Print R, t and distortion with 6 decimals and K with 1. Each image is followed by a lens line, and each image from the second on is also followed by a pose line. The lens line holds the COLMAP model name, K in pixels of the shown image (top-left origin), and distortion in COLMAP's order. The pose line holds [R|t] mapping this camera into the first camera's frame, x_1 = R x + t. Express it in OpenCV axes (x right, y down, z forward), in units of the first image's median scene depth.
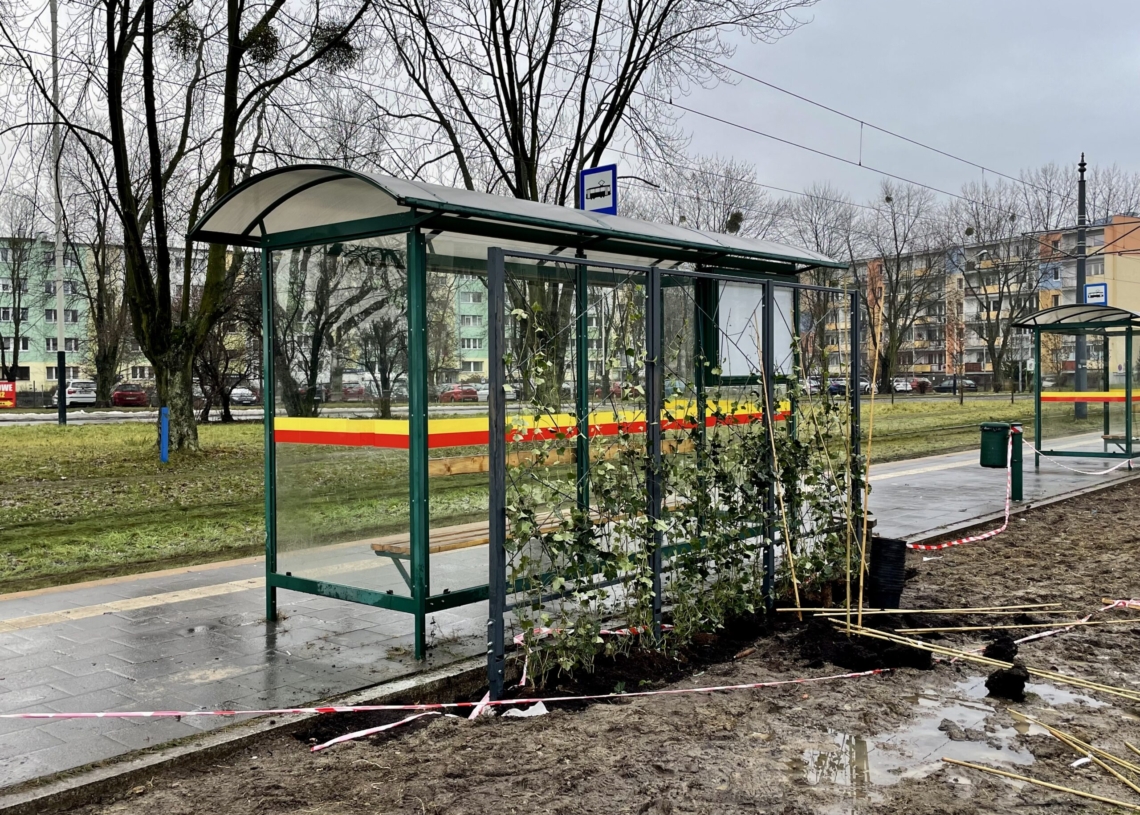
lens RADIAL K [[1080.5, 0, 573.3], [0, 1080.5, 408.2], [0, 0, 1]] dist [0.082047, 0.000000]
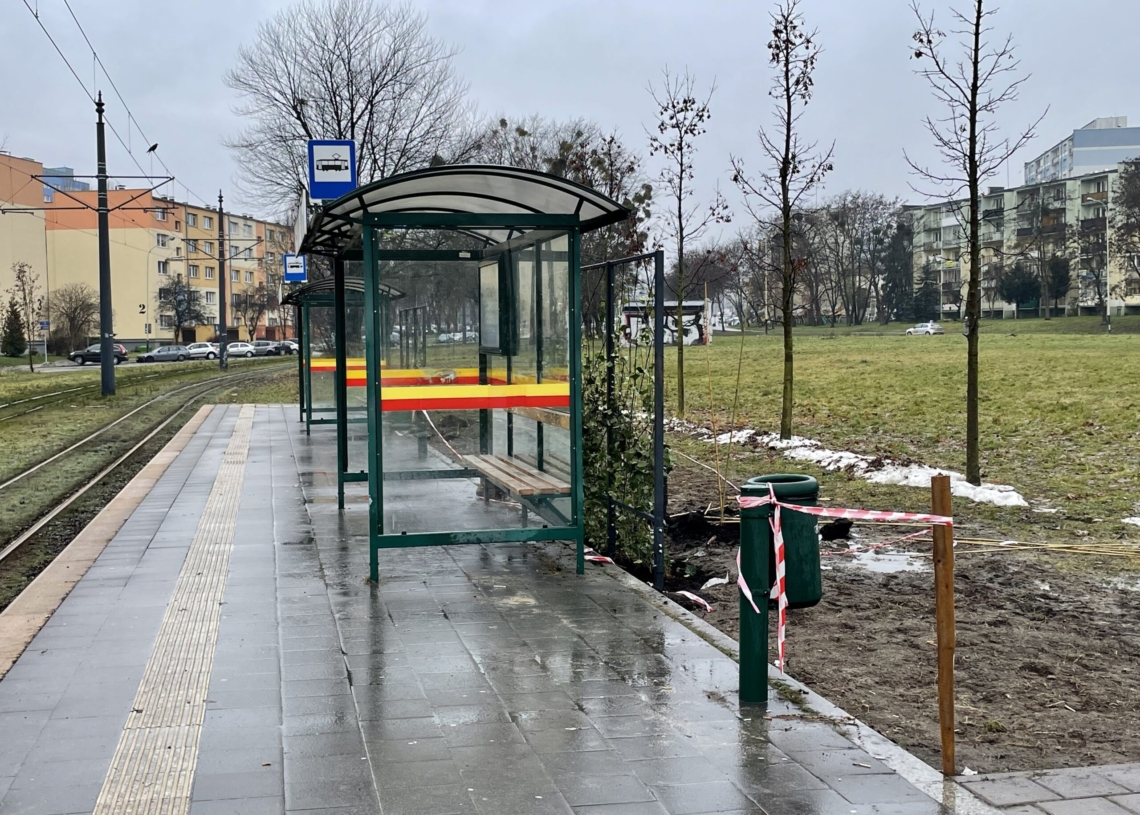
lens RADIAL K [[1414.3, 0, 570.1], [0, 1414.3, 408.2], [0, 0, 1]] dist [0.095854, 0.000000]
pose [[0.620772, -0.038756, 0.783033, -0.399727], [0.027727, 0.999238, 0.027476, -0.001387], [-0.783501, 0.004655, 0.621374, 0.001660]]
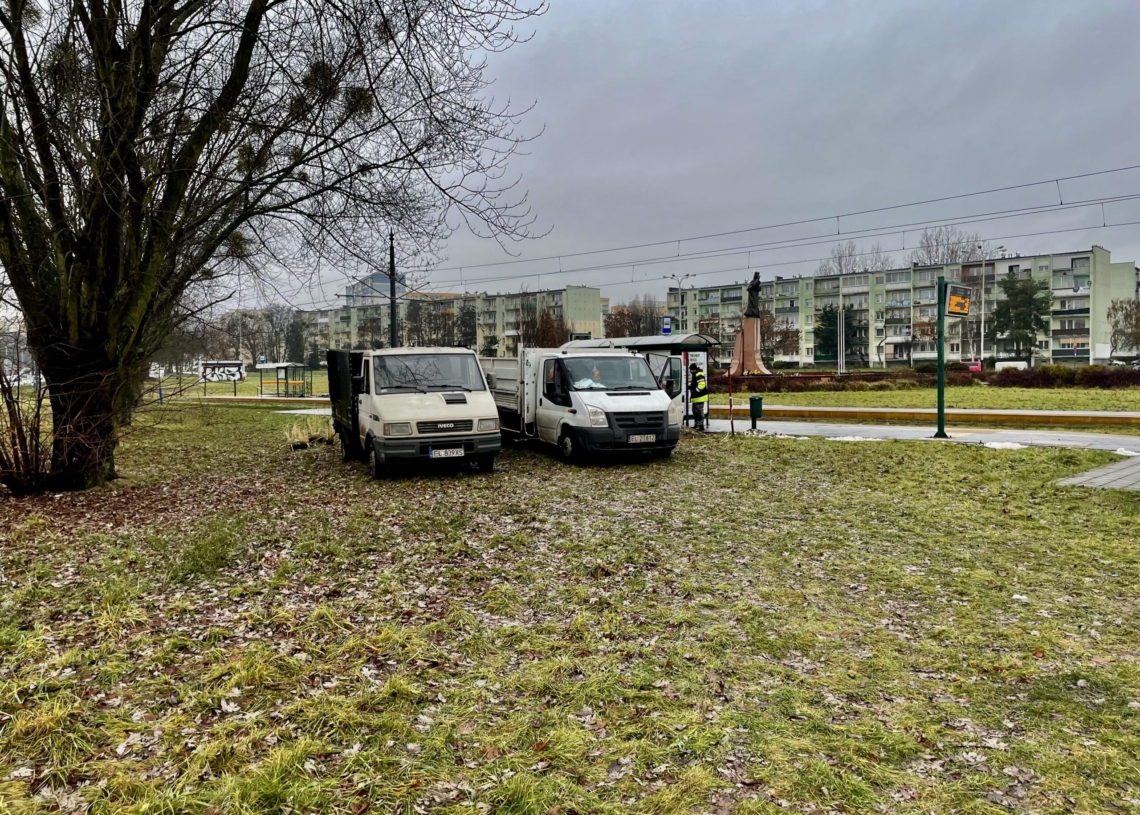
lens RADIAL K [[894.0, 0, 569.3], [0, 894.0, 406.2], [0, 0, 1]] dist [0.034636, 0.004184]
pose [[0.091588, -0.032069, 0.995280, -2.272305], [0.040424, 0.998777, 0.028462, 0.019462], [-0.994976, 0.037627, 0.092773, -0.322676]]
